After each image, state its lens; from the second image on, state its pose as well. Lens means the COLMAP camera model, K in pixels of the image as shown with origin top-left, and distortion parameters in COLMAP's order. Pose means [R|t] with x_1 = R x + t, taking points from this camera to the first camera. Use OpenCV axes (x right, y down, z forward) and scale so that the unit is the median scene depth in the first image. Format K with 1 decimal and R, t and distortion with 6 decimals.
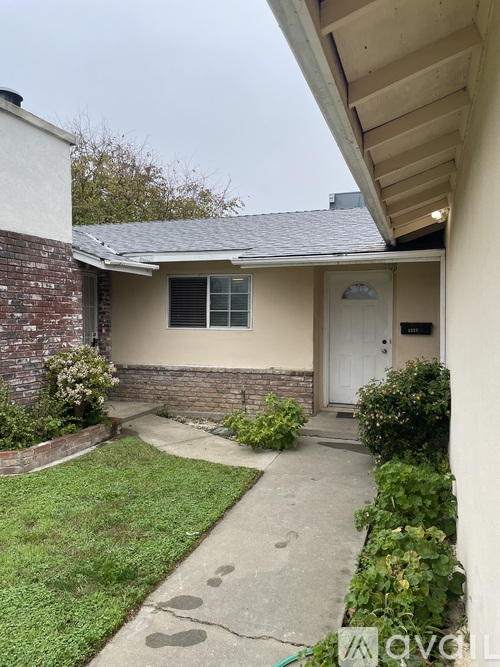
lens RADIAL K [[497.4, 0, 250.0], [0, 497.4, 333.5], [0, 0, 1]] dist [0.096277, -0.127655]
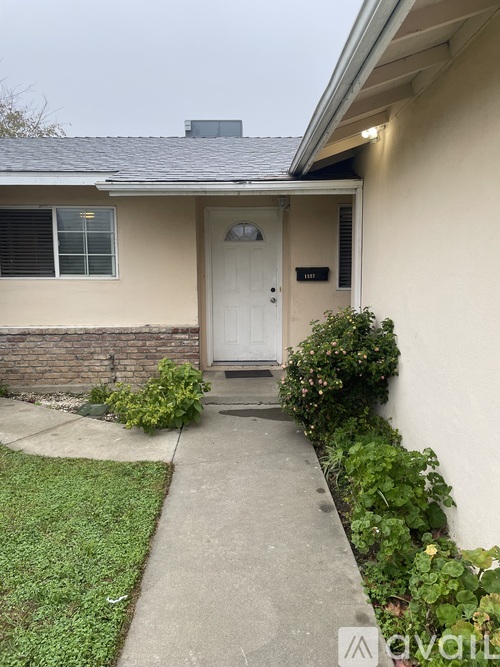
lens RADIAL K [[497.4, 0, 250.0], [0, 497.4, 333.5], [0, 0, 1]] dist [0.096277, -0.127655]
pose [[0.942653, -0.054860, 0.329234, -0.082211], [0.020933, 0.994175, 0.105726, -0.000866], [-0.333117, -0.092771, 0.938311, 0.206893]]
